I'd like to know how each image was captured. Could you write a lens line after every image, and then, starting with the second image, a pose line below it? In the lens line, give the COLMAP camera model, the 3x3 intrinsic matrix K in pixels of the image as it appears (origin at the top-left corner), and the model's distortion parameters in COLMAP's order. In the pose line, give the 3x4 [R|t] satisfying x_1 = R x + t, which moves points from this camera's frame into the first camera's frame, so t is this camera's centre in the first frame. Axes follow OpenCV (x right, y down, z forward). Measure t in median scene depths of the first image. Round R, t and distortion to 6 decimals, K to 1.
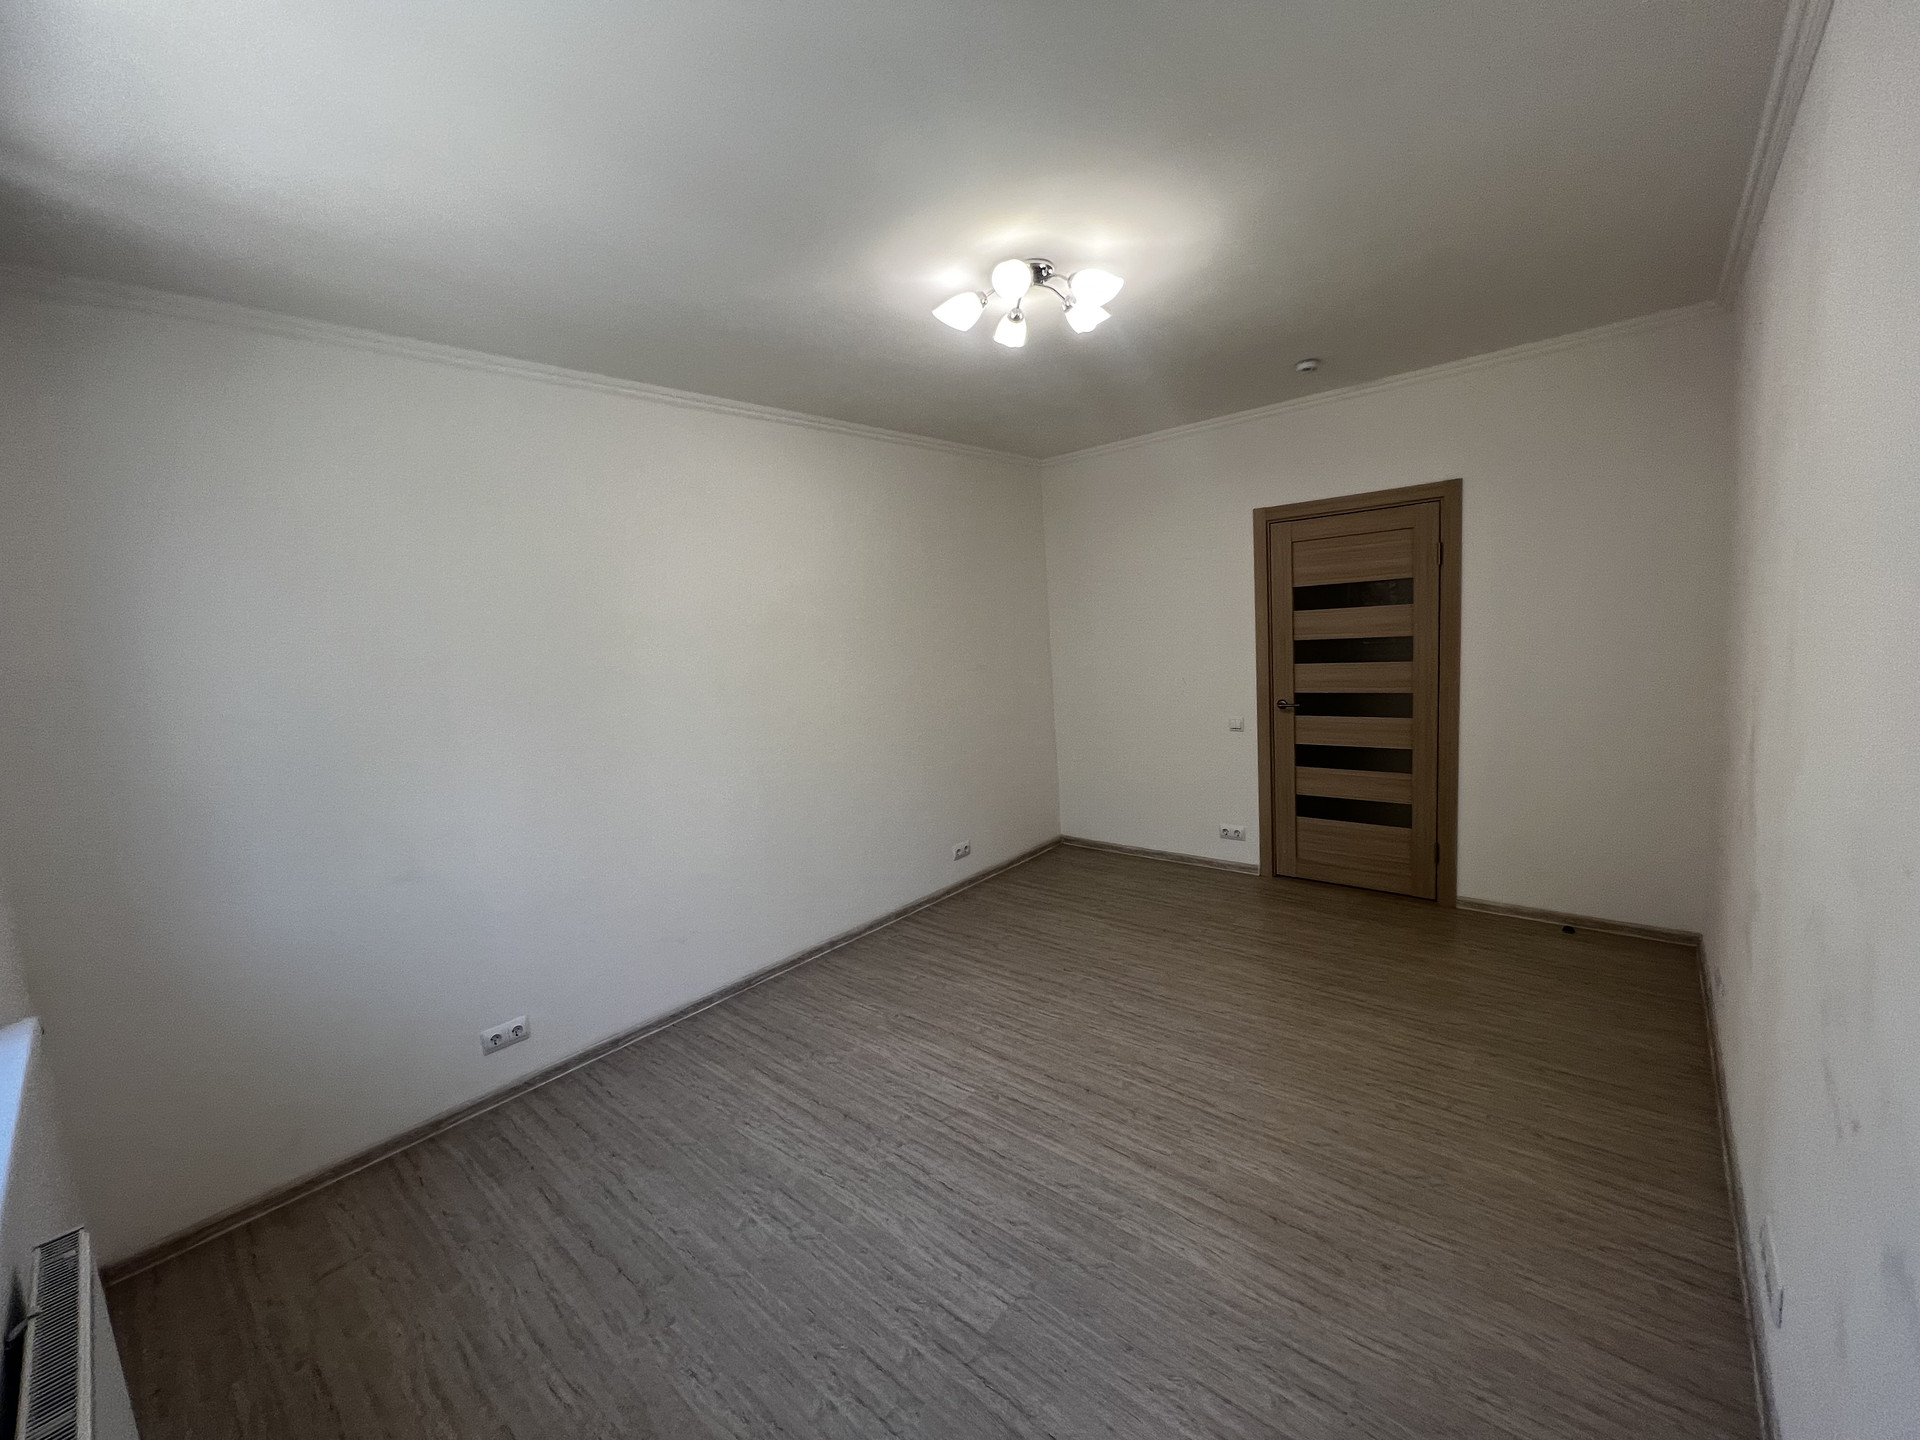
lens RADIAL K [[774.1, 0, 960.8], [0, 774.1, 716.5], [0, 0, 1]] dist [-0.001008, 0.000017]
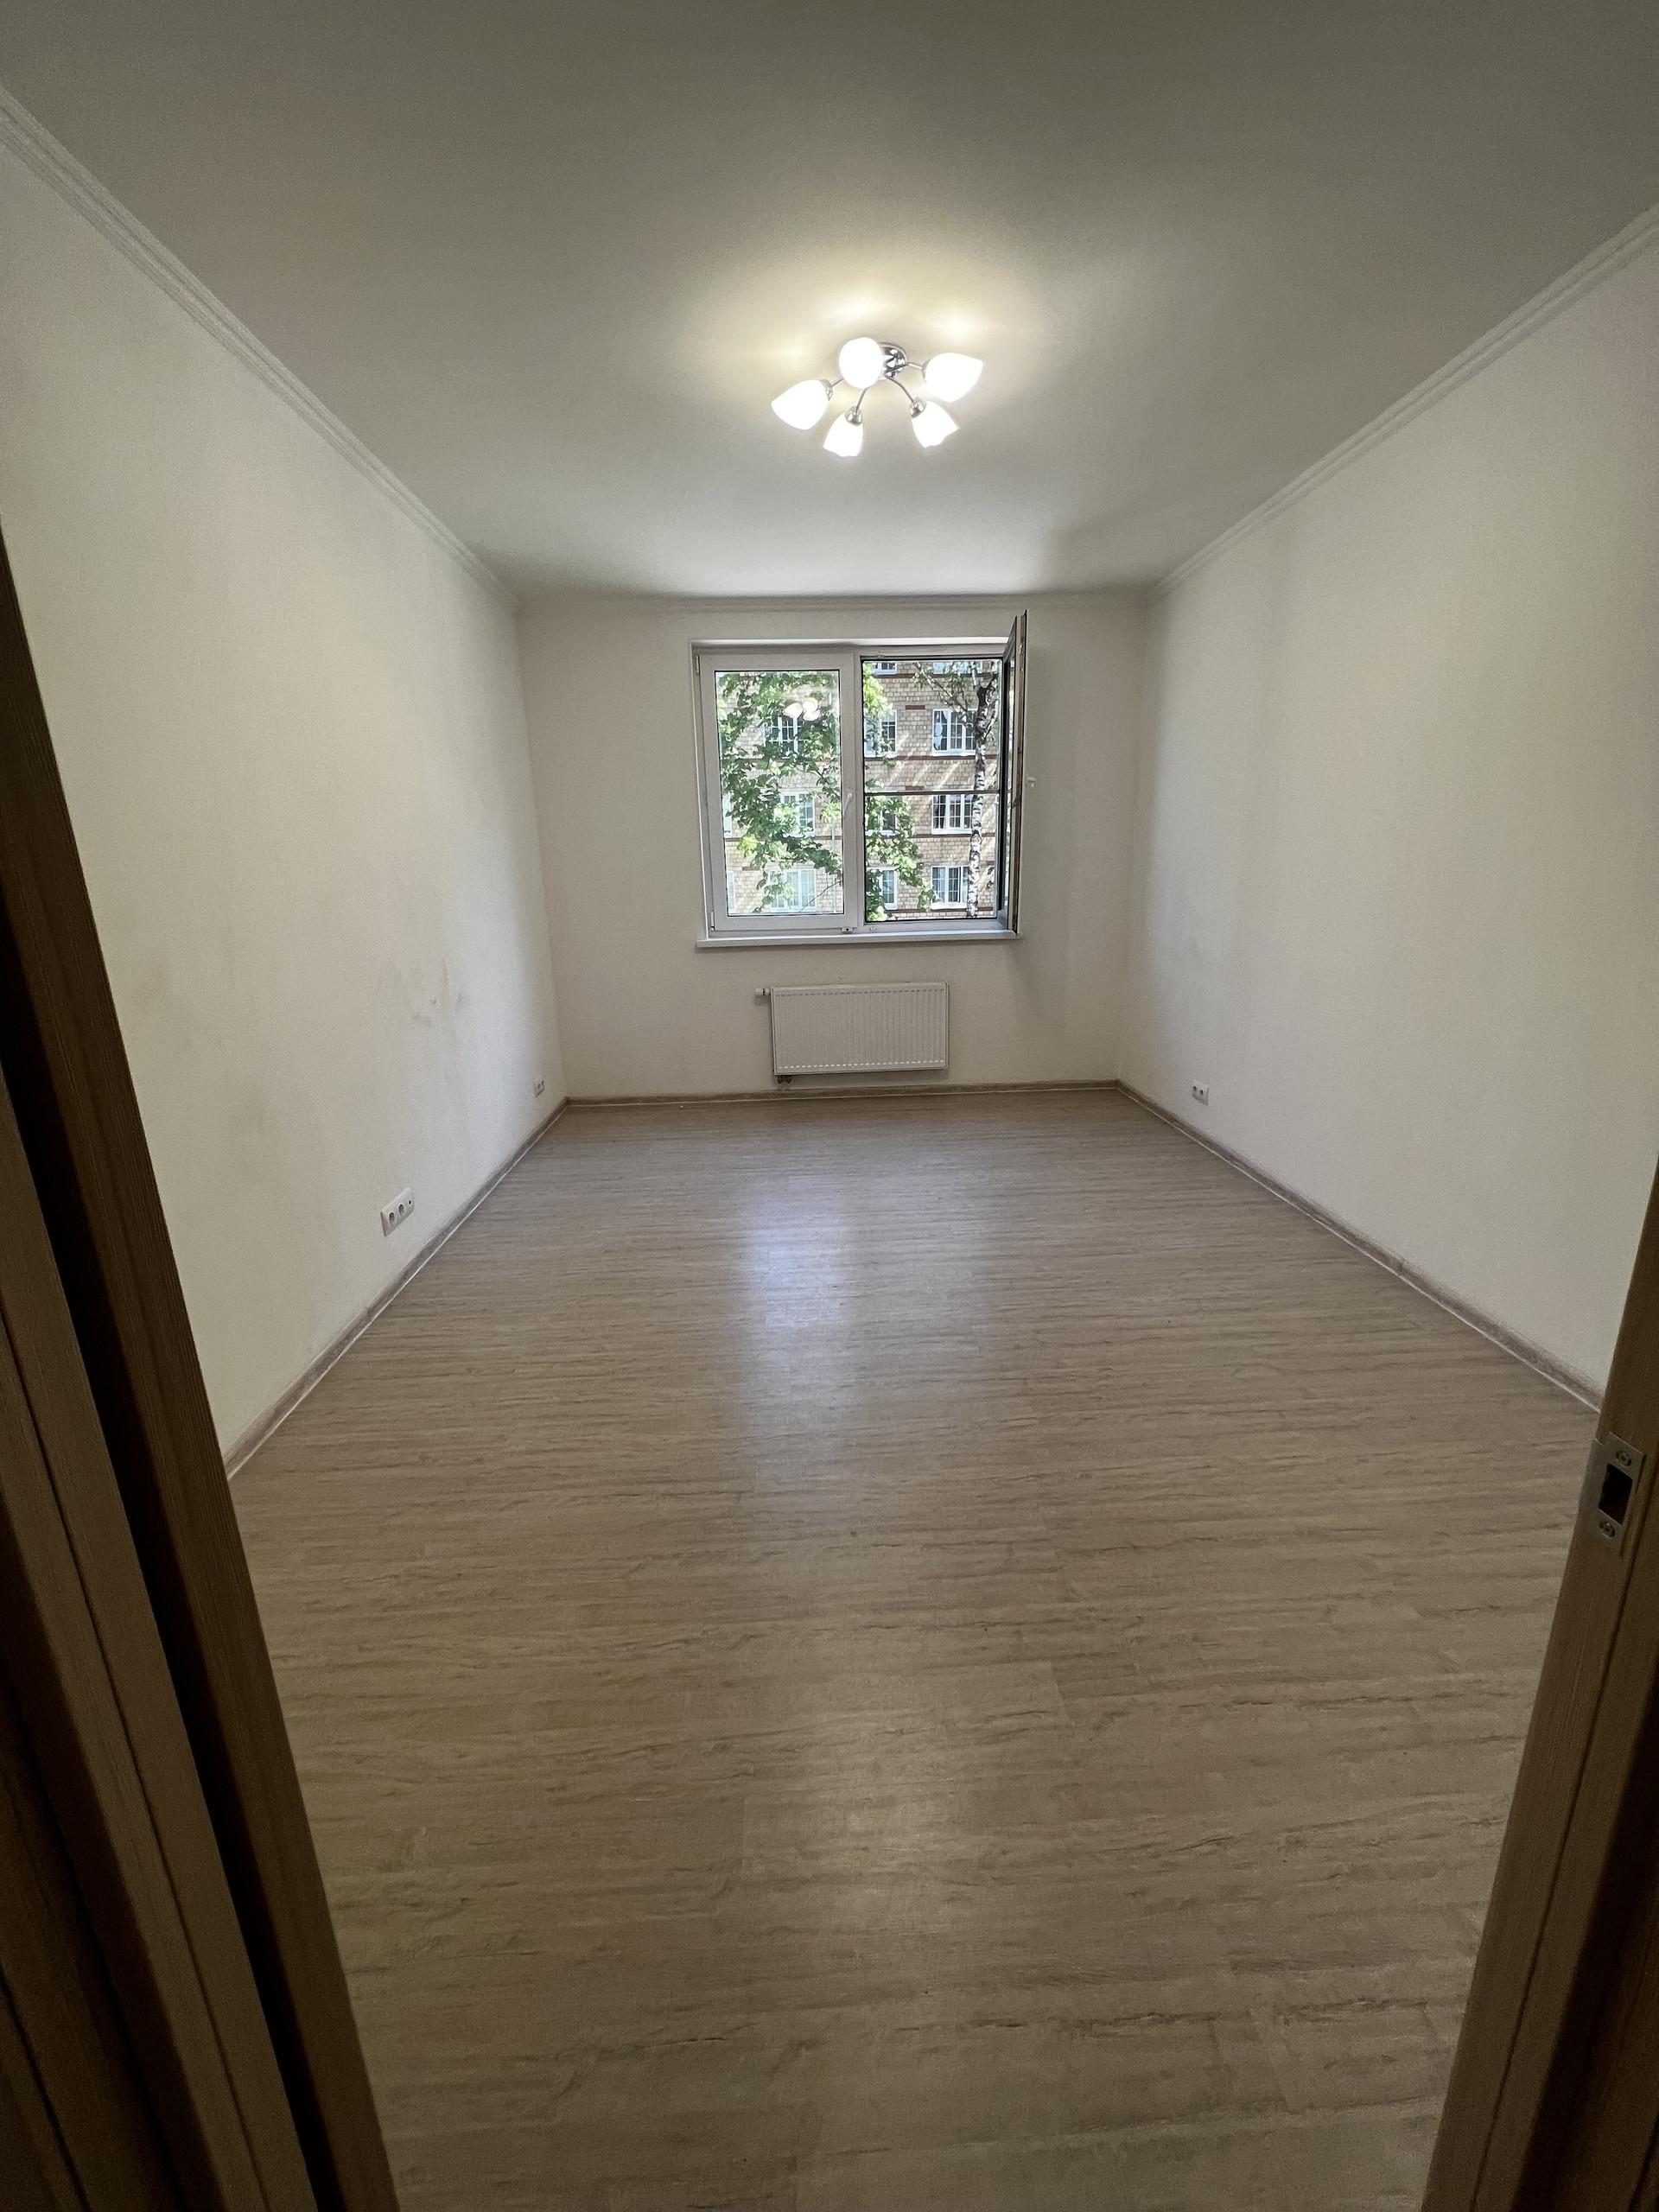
lens RADIAL K [[891.9, 0, 837.1], [0, 891.9, 1109.8], [0, 0, 1]] dist [-0.001008, 0.000017]
pose [[-0.715605, 0.267085, -0.645426, 0.768933], [-0.009713, 0.920117, 0.391523, -0.137053], [0.698437, 0.286445, -0.655846, 1.428297]]
